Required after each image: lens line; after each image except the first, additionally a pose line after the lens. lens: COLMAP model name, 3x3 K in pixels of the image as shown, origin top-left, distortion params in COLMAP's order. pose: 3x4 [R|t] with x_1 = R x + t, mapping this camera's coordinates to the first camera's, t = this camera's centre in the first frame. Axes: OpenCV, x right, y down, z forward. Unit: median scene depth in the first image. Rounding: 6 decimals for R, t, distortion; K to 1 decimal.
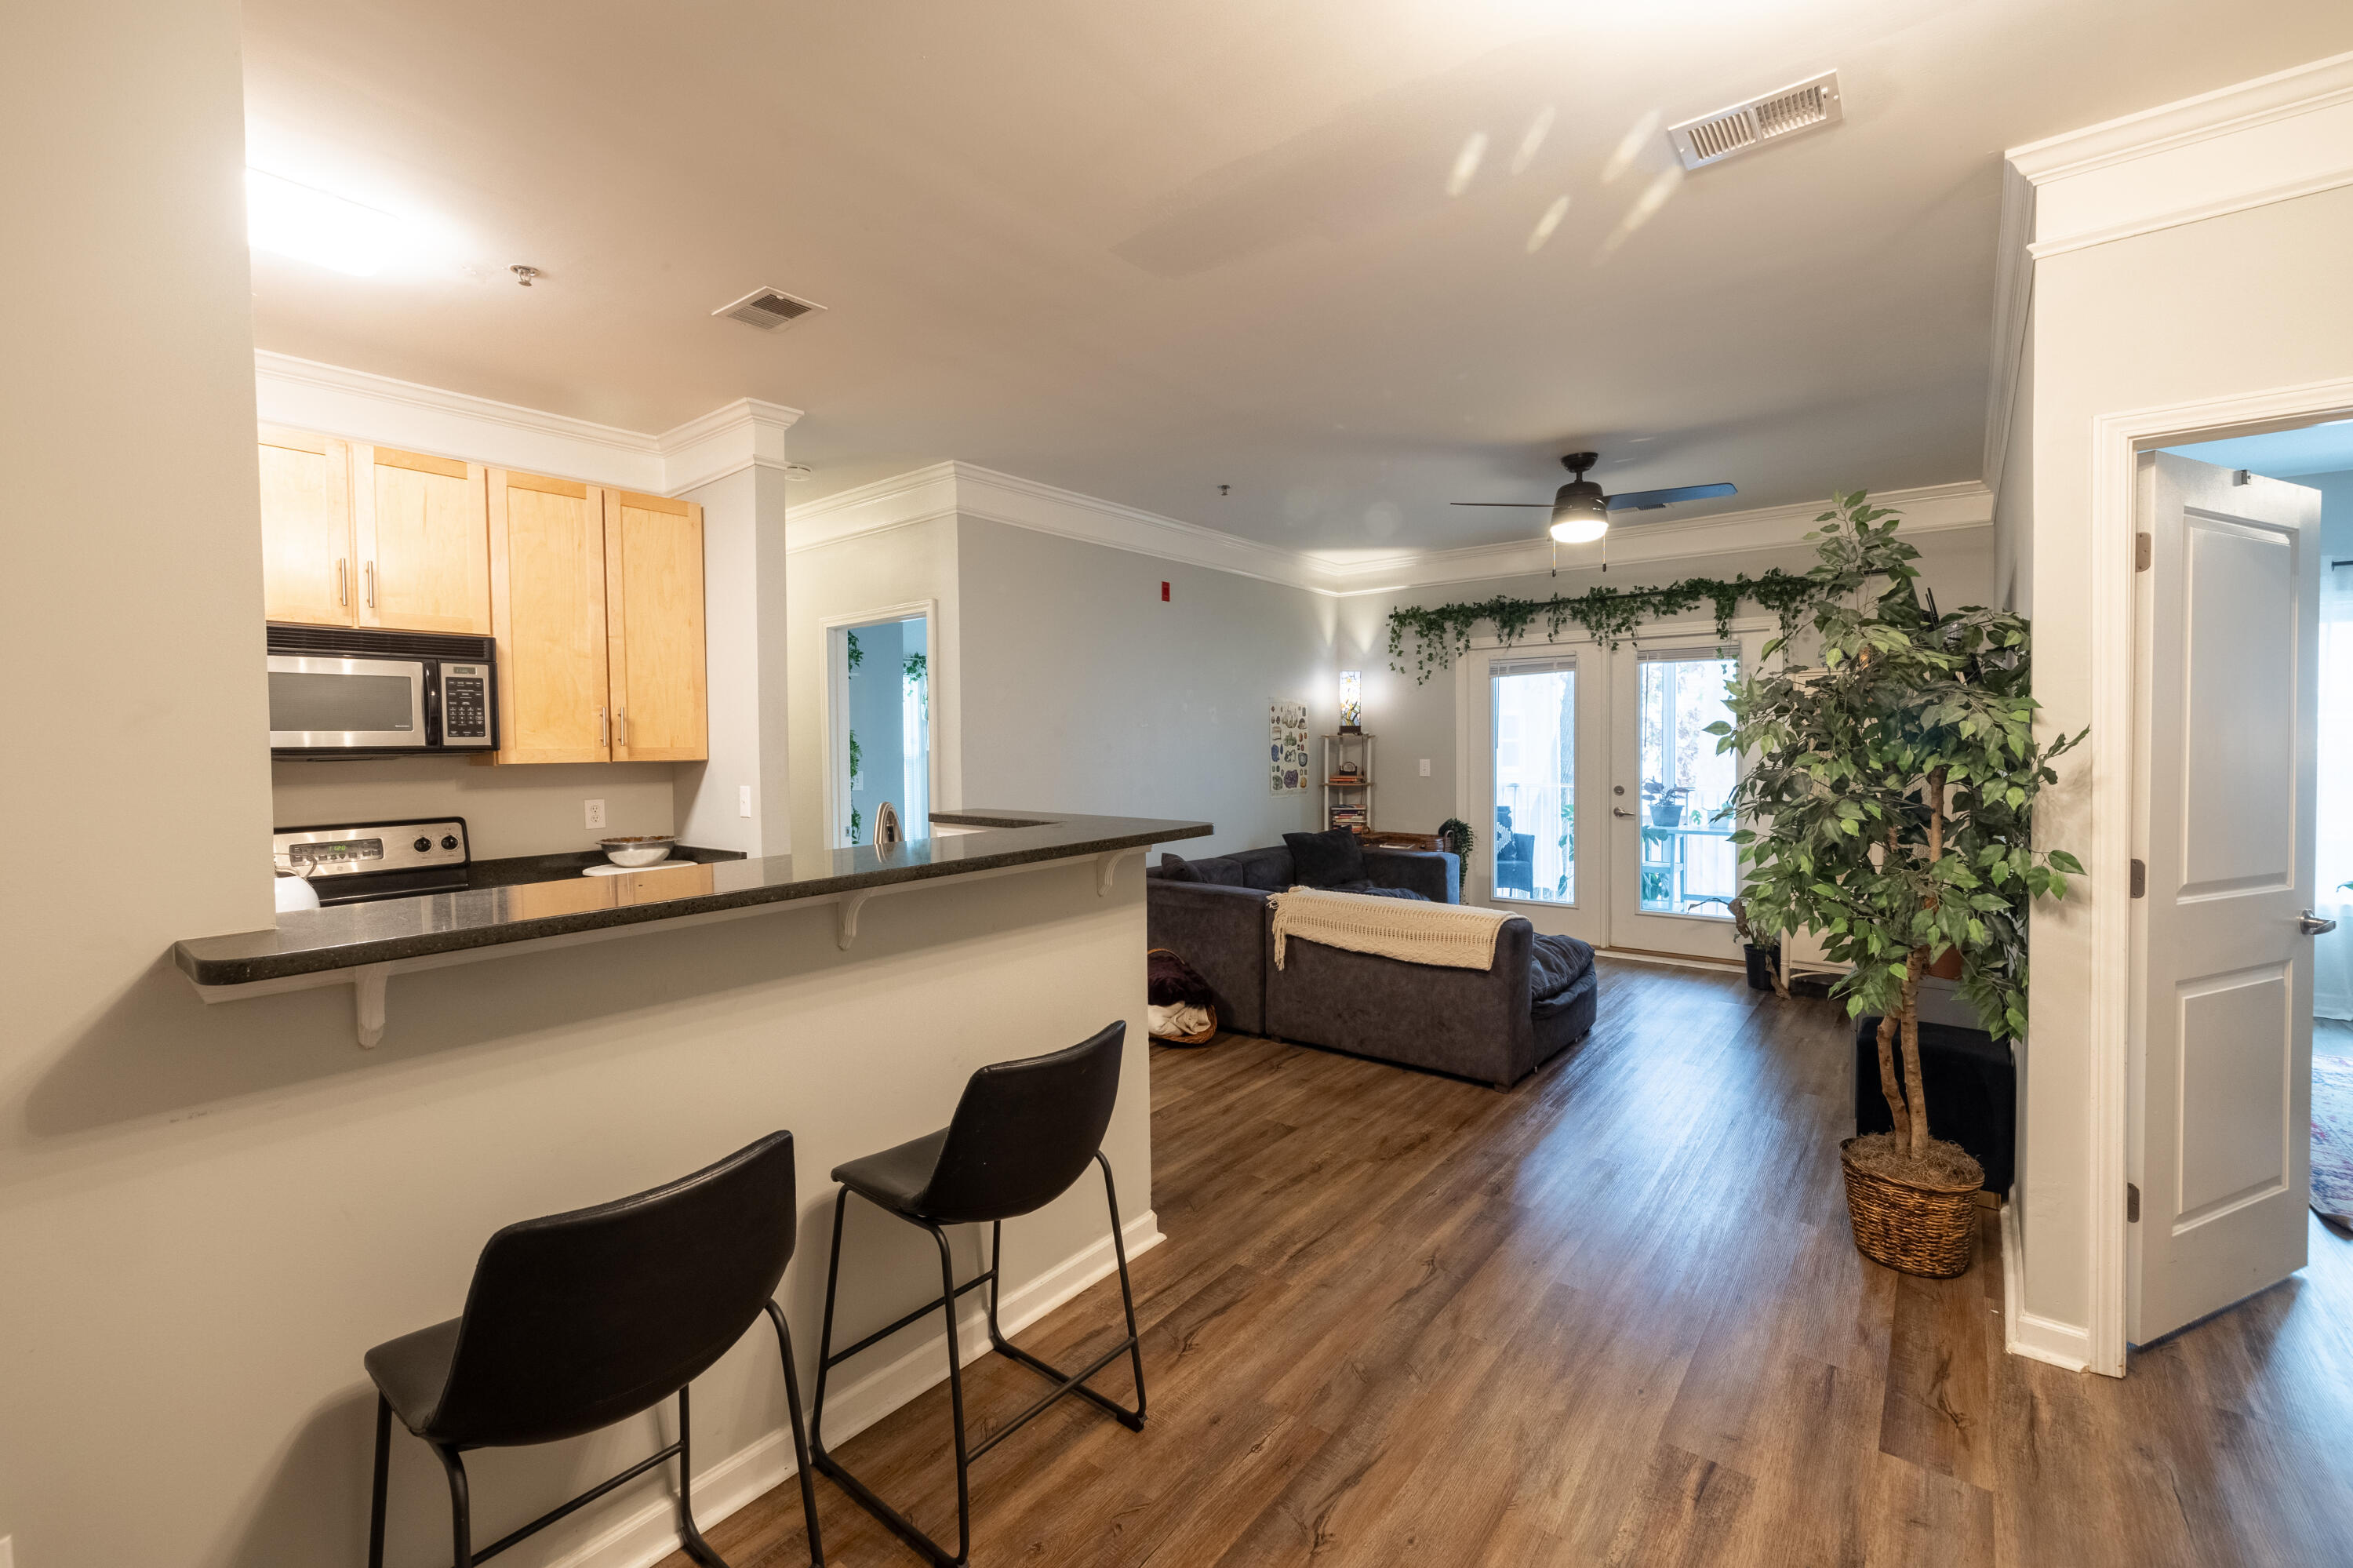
lens RADIAL K [[985.5, 0, 1175.8], [0, 985.5, 766.8], [0, 0, 1]] dist [0.000214, 0.000051]
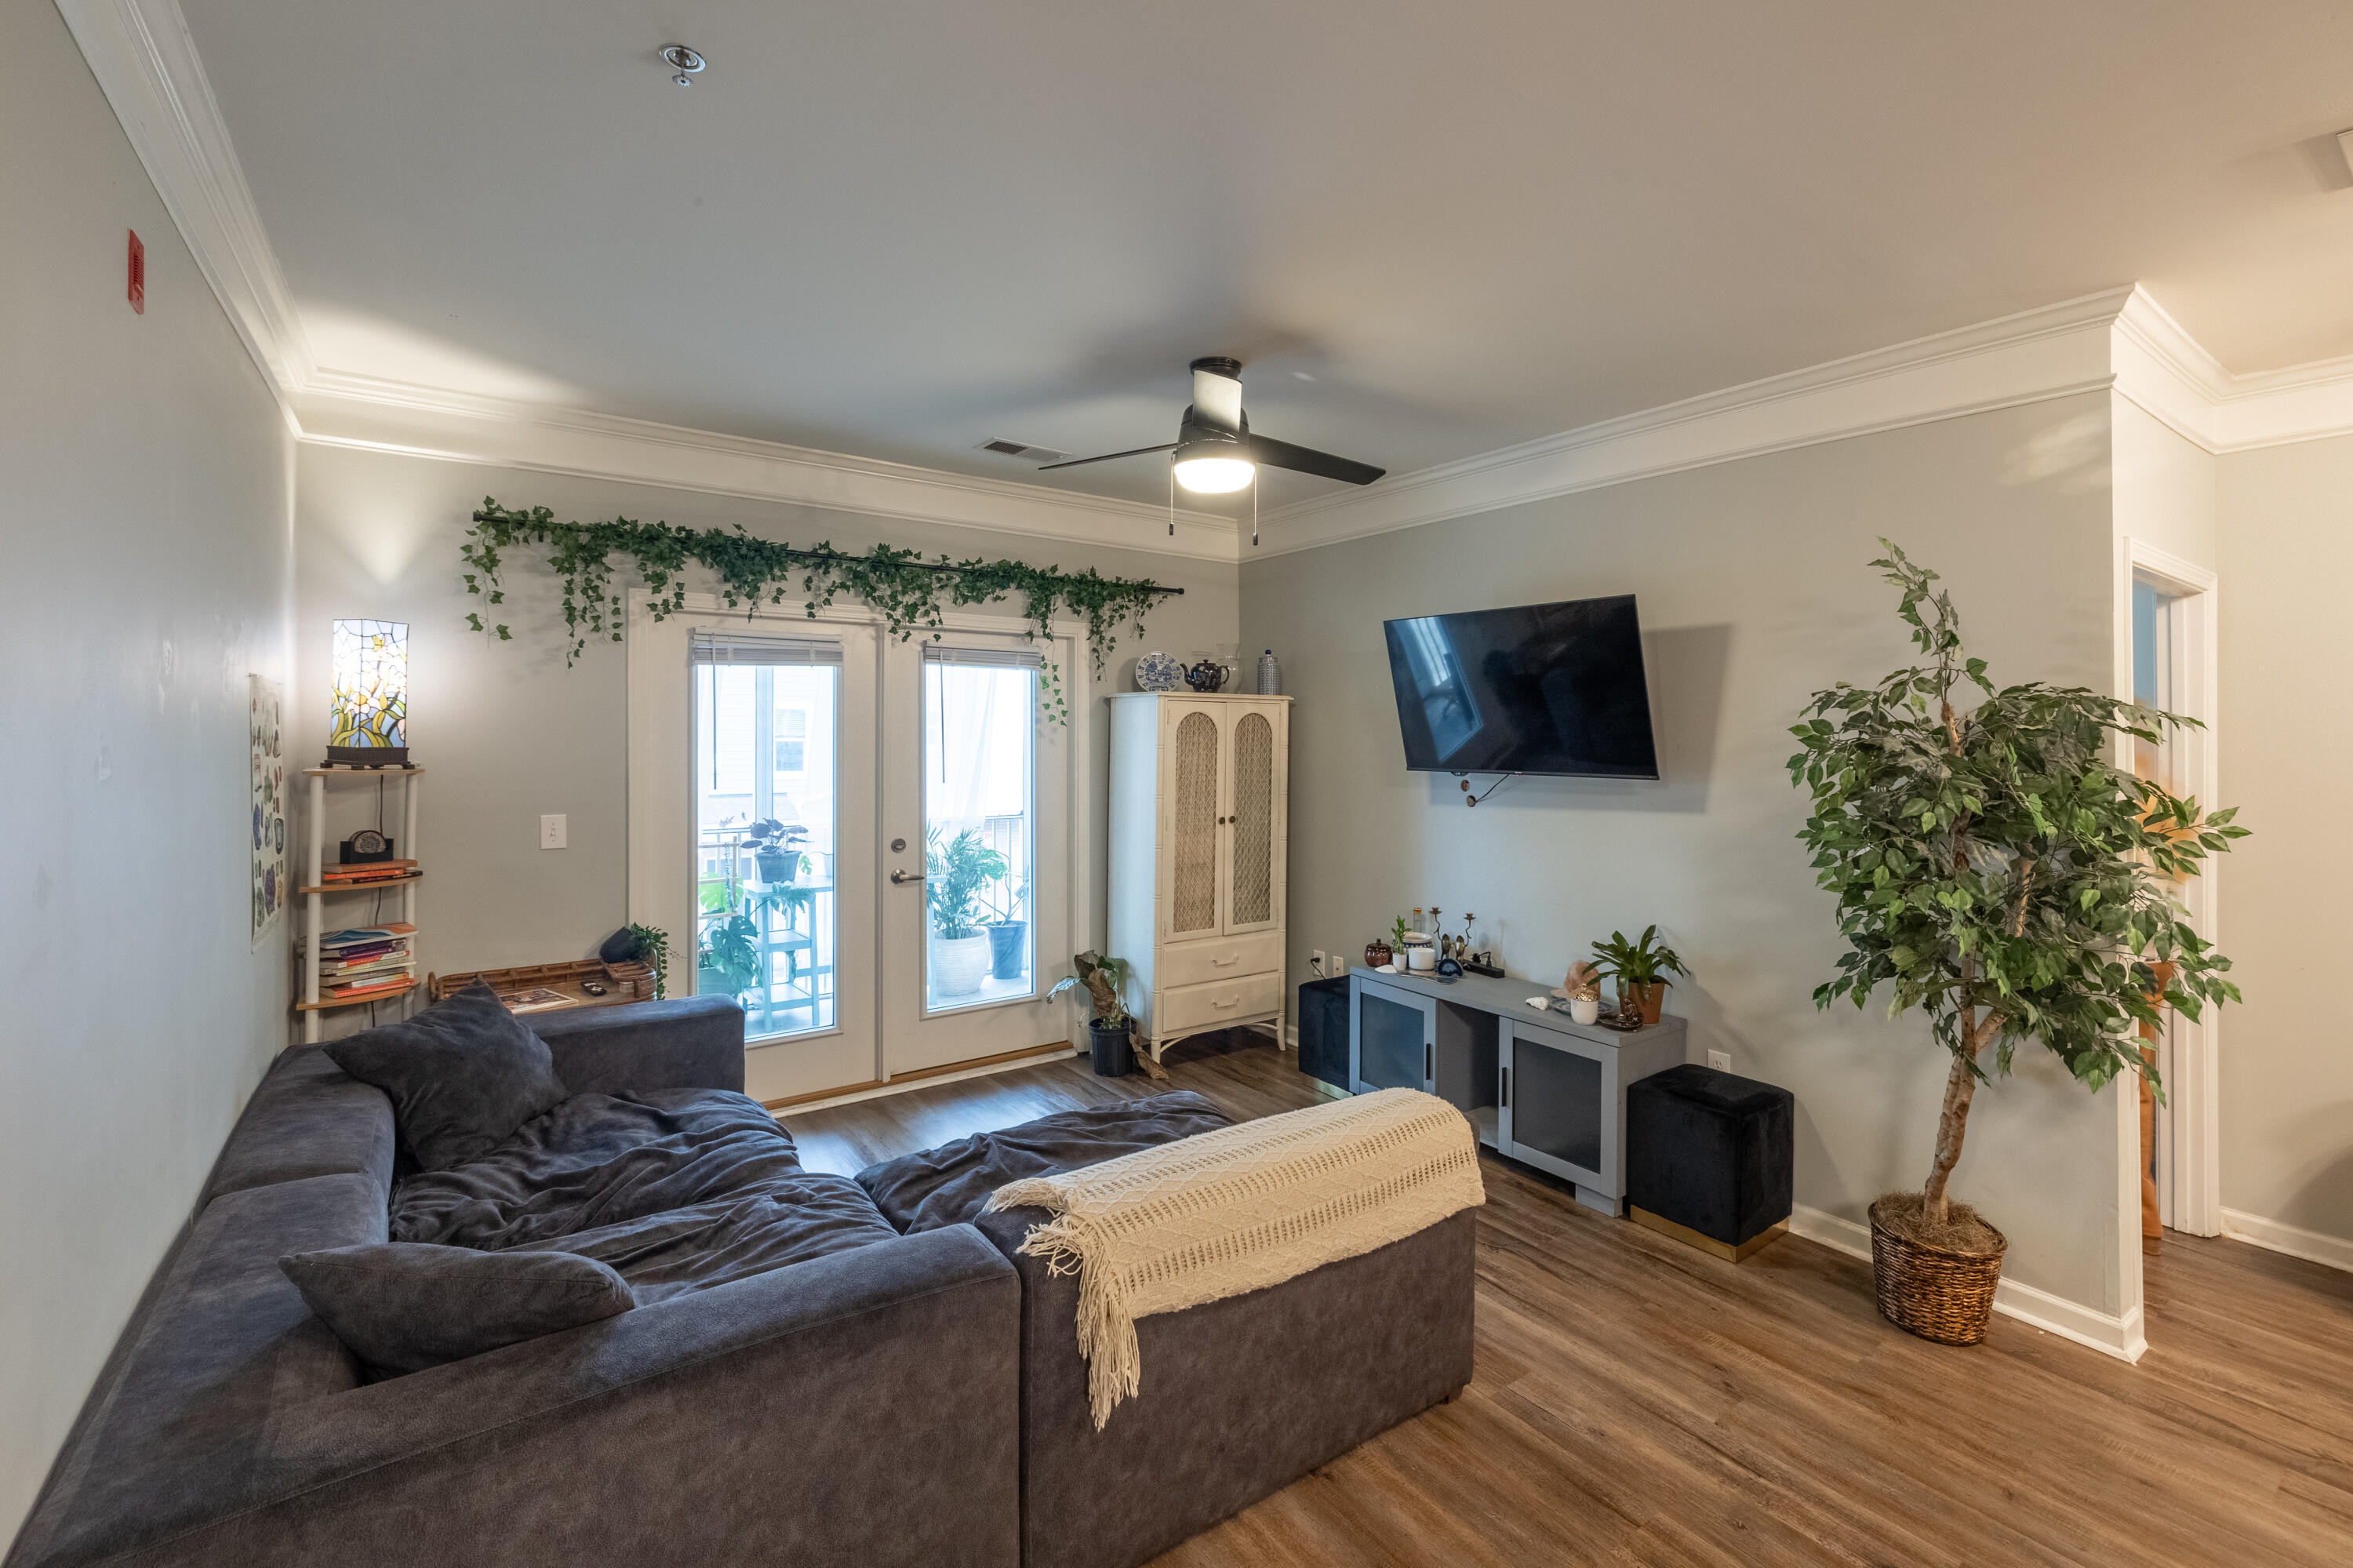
lens RADIAL K [[1031.1, 0, 1185.1], [0, 1031.1, 739.8], [0, 0, 1]] dist [0.000088, 0.000033]
pose [[0.256186, 0.003482, 0.966621, -0.192592], [0.016553, 0.999831, -0.007988, -0.039831], [-0.966486, 0.018047, 0.256085, 0.608383]]
